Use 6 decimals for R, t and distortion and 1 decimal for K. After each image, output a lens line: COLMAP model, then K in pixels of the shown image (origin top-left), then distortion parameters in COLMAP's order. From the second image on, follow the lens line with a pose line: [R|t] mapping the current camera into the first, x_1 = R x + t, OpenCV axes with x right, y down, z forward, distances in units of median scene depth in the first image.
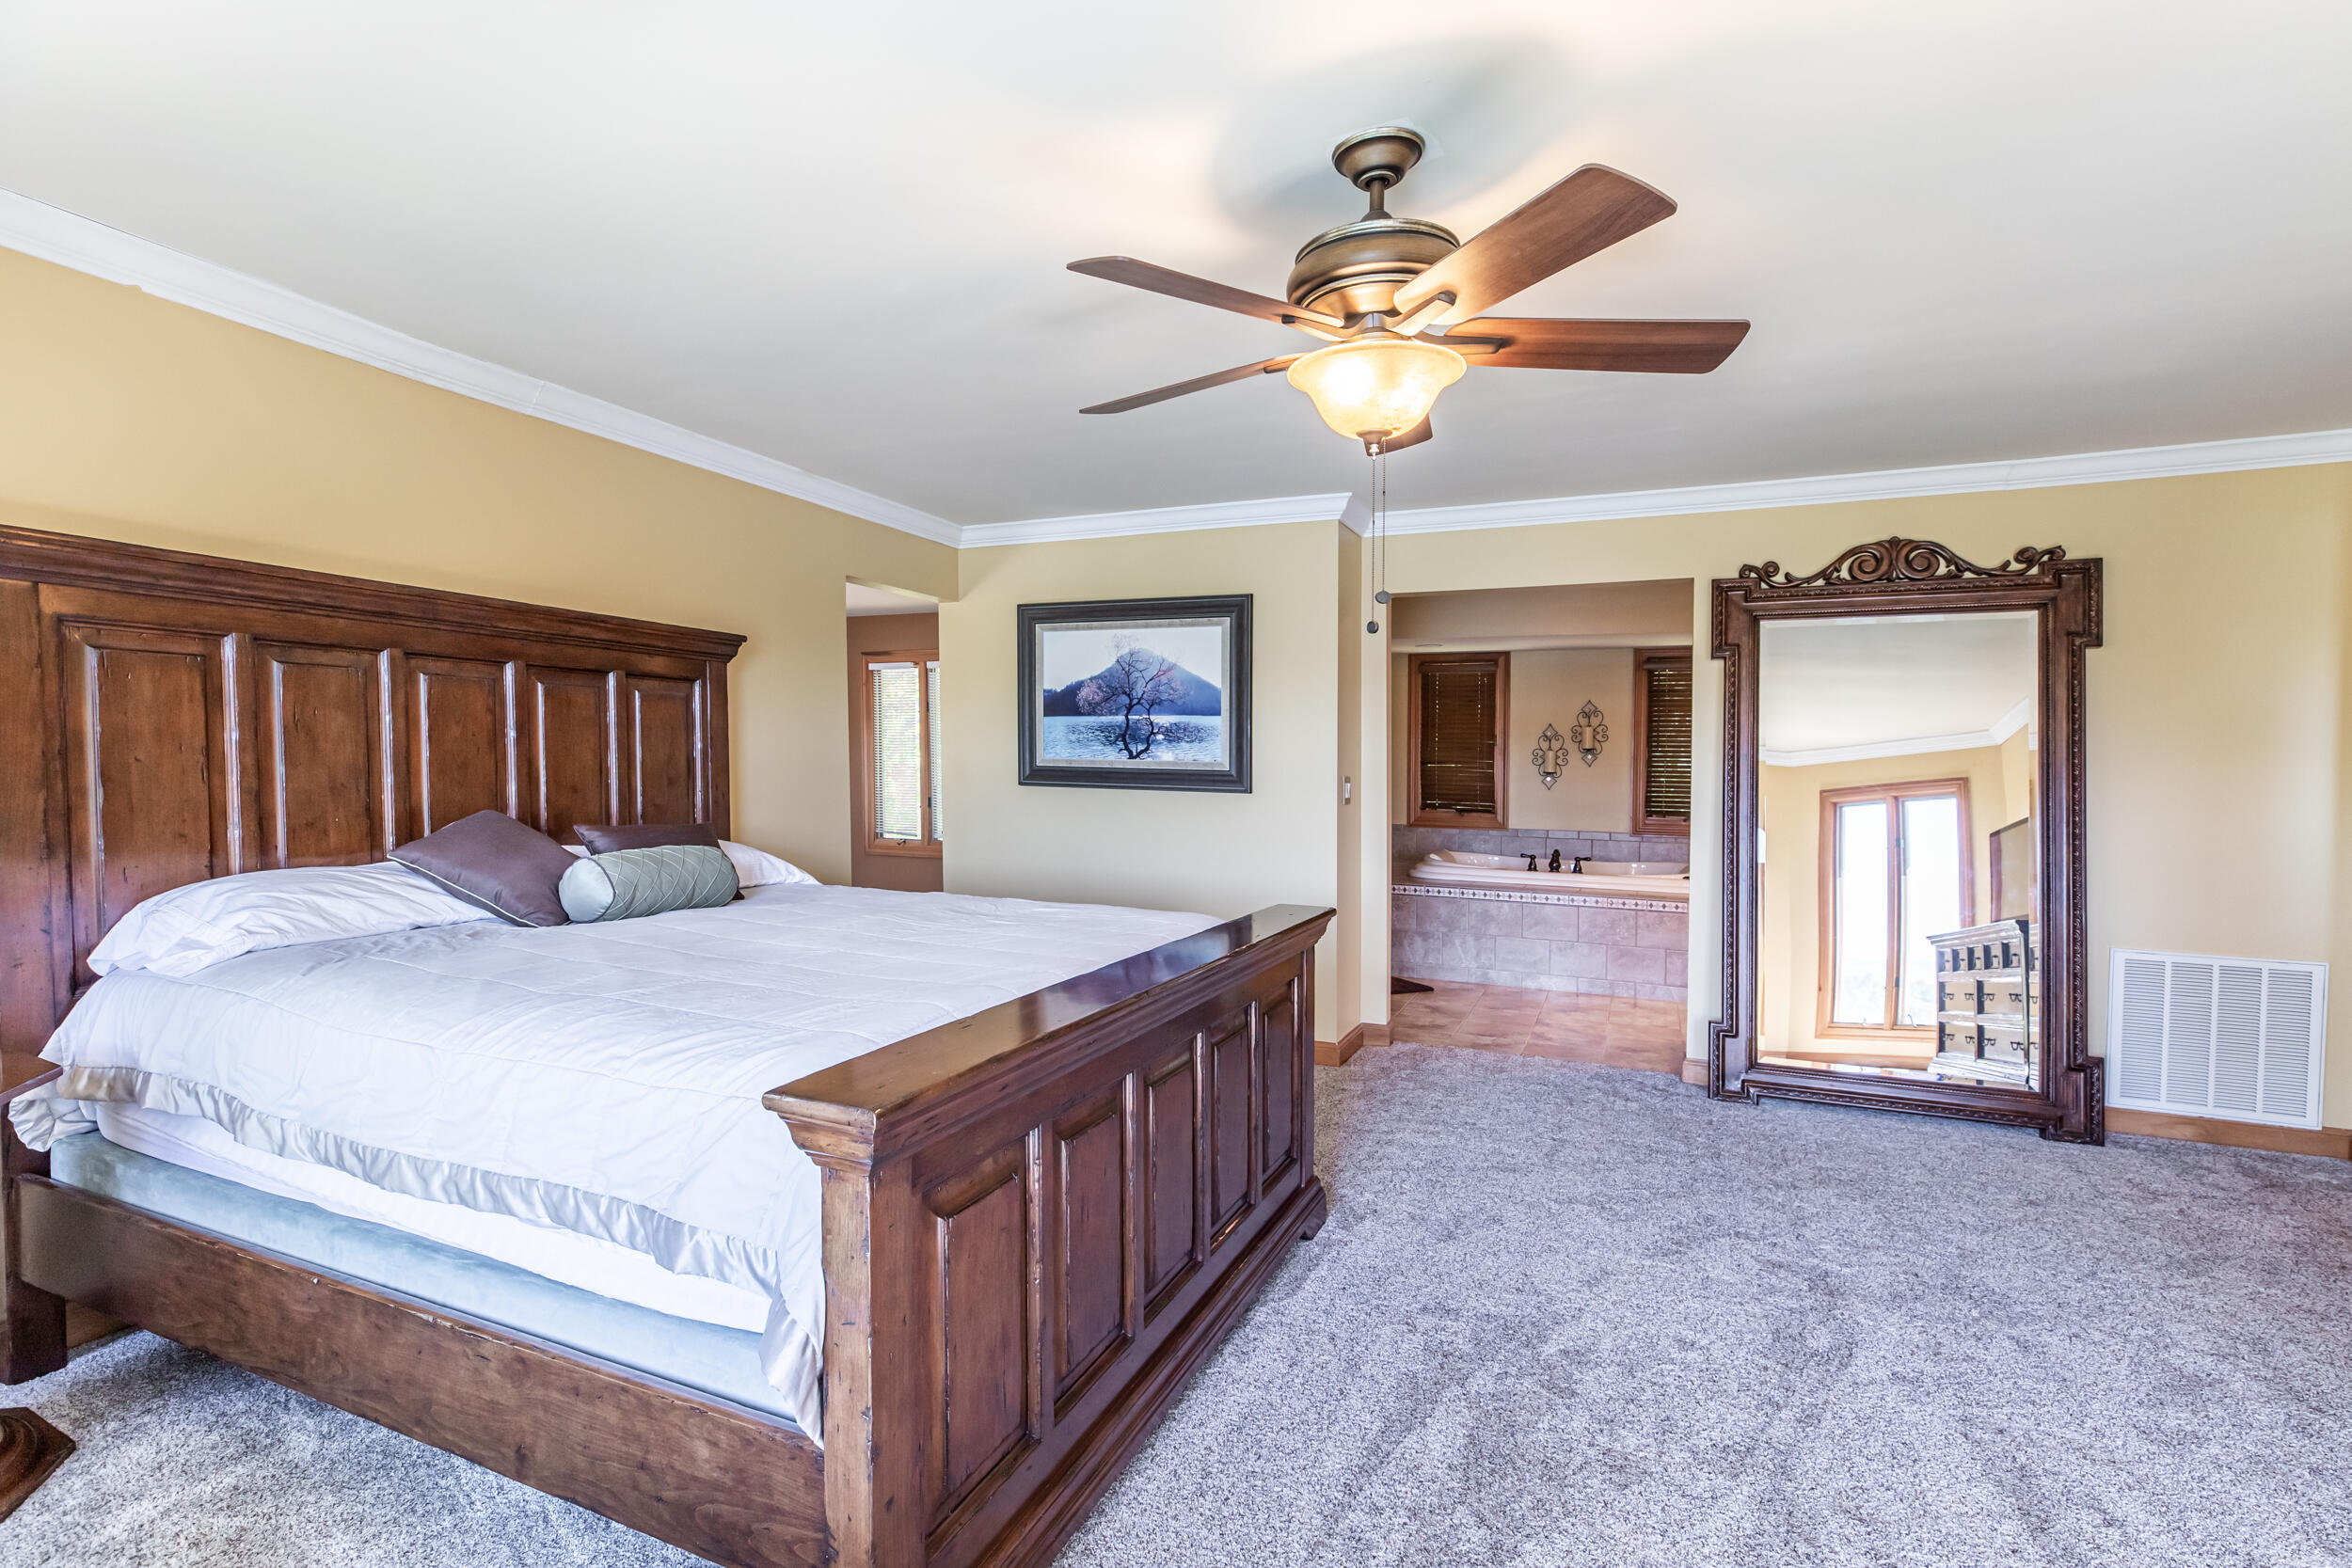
lens RADIAL K [[1083.8, 0, 1132.4], [0, 1083.8, 792.8], [0, 0, 1]] dist [0.008082, 0.000501]
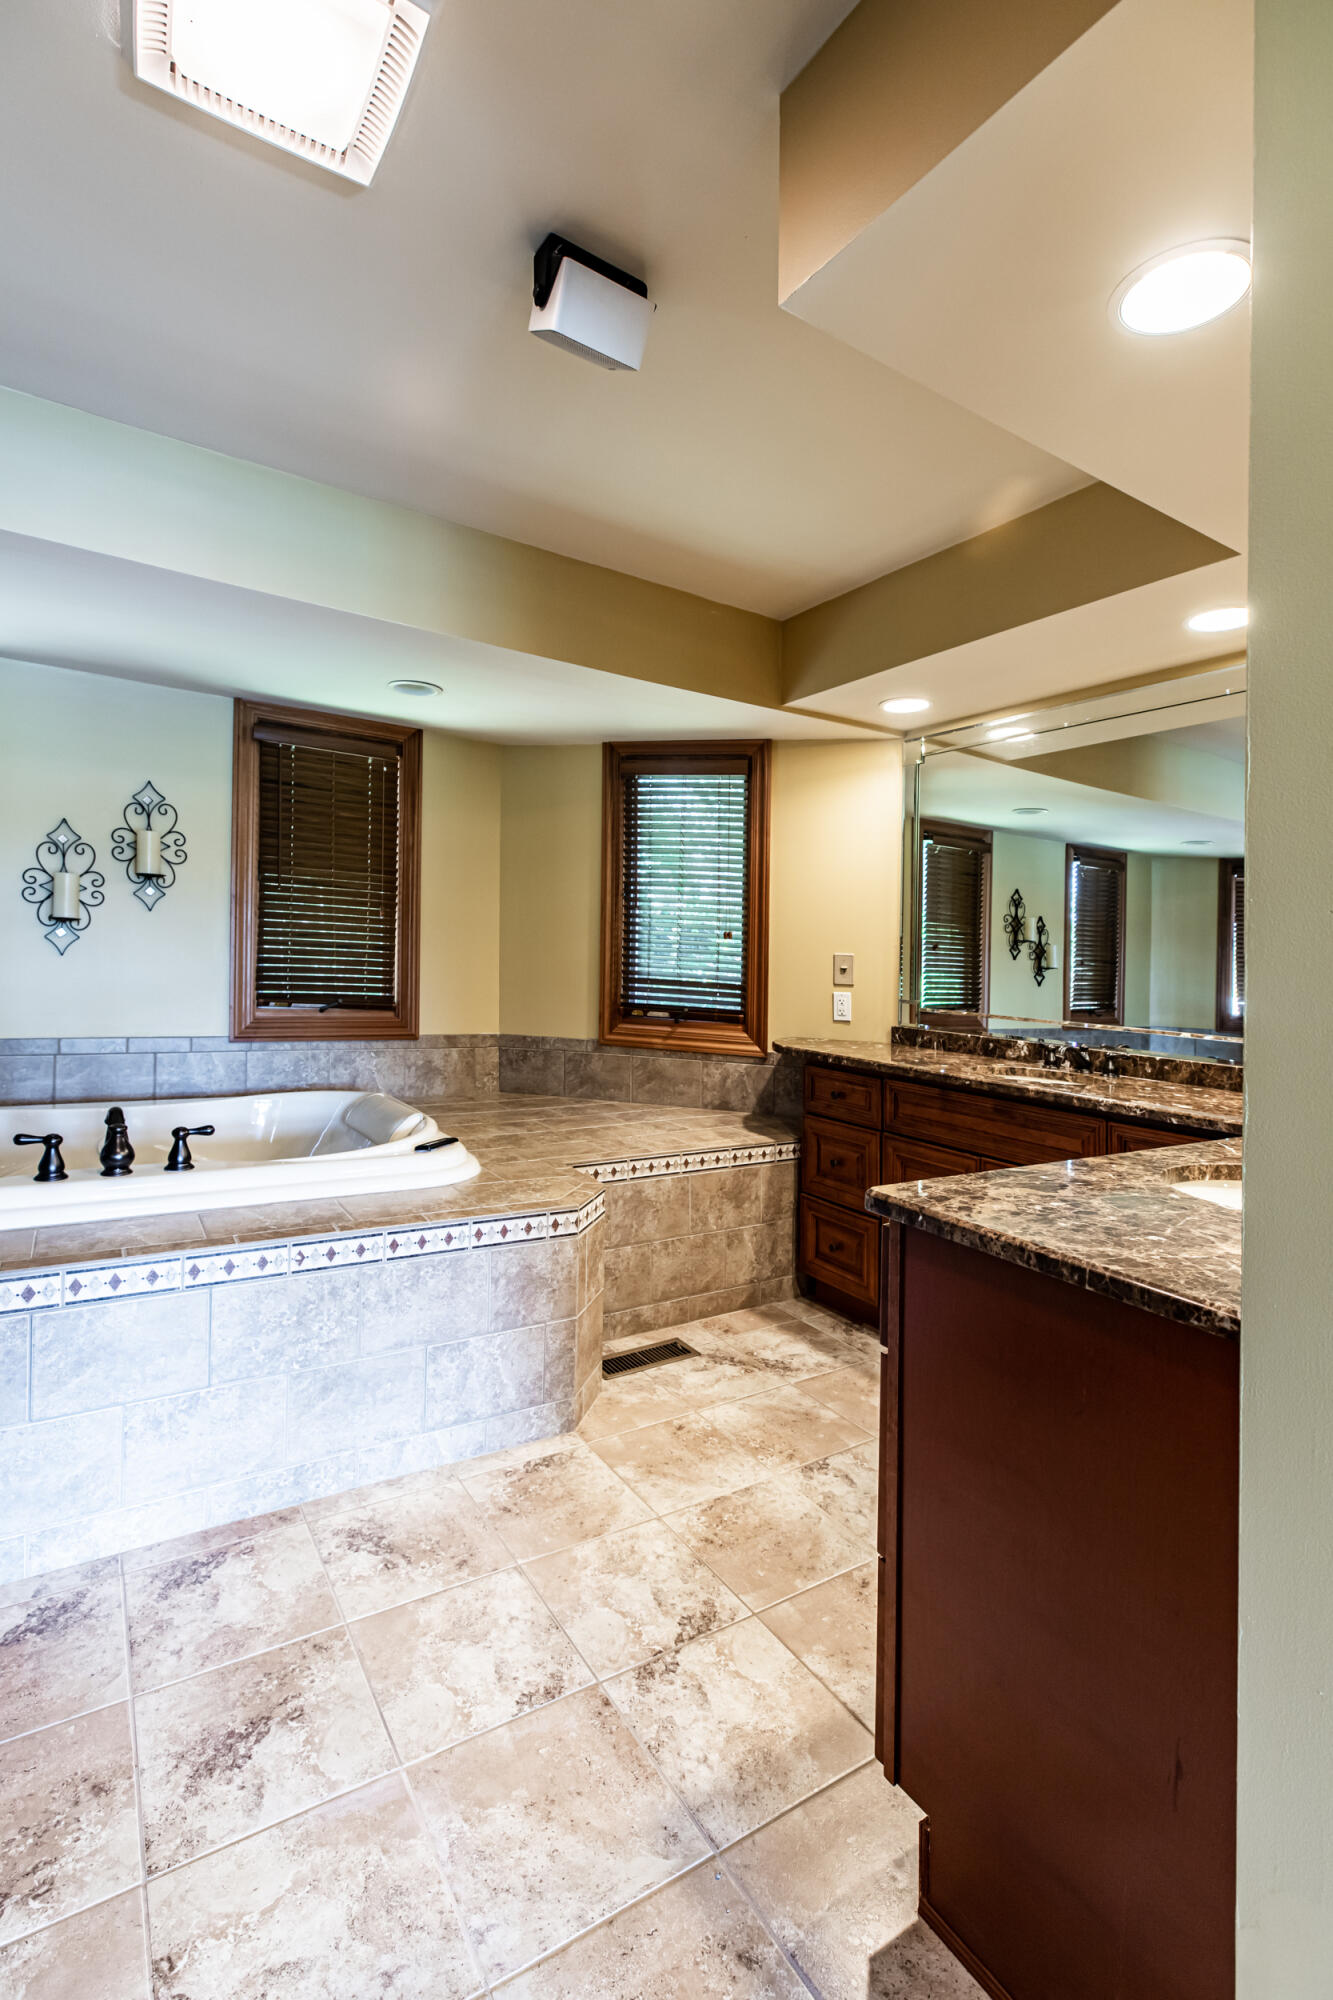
lens RADIAL K [[921.7, 0, 664.8], [0, 921.7, 965.2], [0, 0, 1]] dist [0.008082, 0.000501]
pose [[0.538673, -0.000181, 0.842515, 0.190233], [-0.008864, 0.999943, 0.005882, -0.003287], [-0.842468, -0.010636, 0.538641, 0.575689]]
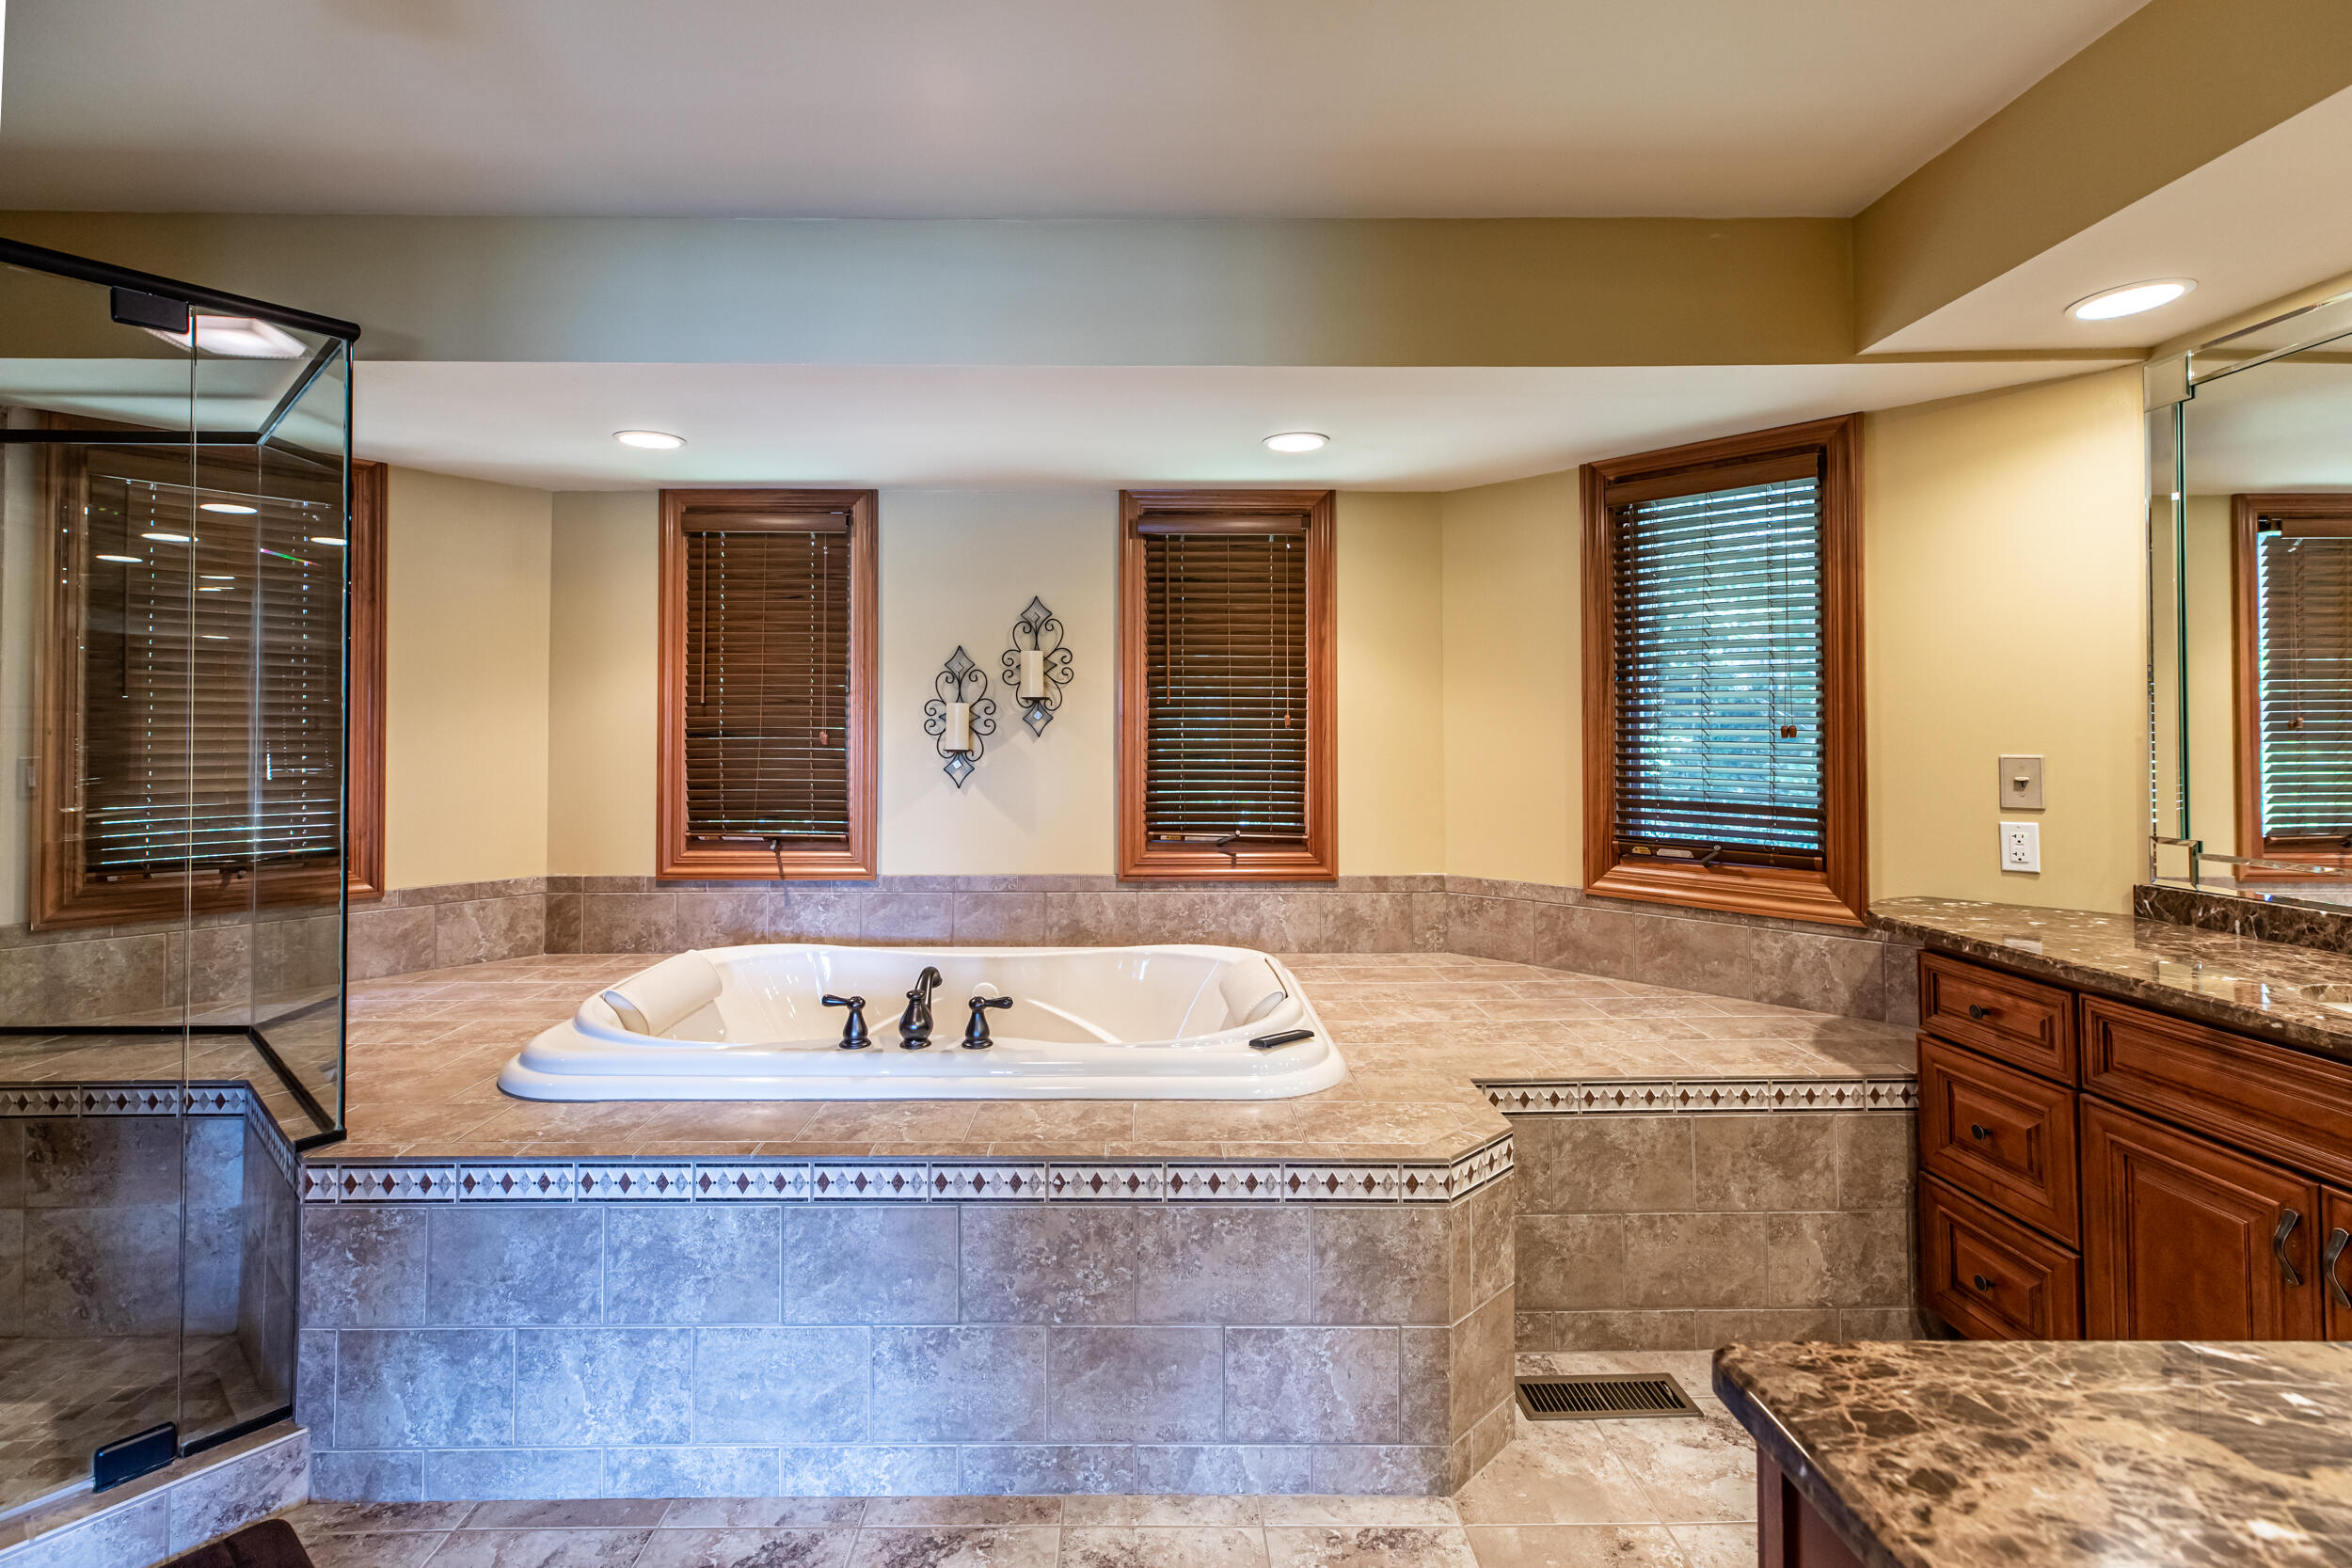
lens RADIAL K [[1083.8, 0, 1142.7], [0, 1083.8, 751.5], [0, 0, 1]] dist [0.008082, 0.000501]
pose [[0.906074, -0.021156, 0.422590, 0.269498], [0.026742, 0.999616, -0.007295, -0.013439], [-0.422274, 0.017910, 0.906292, 0.569839]]
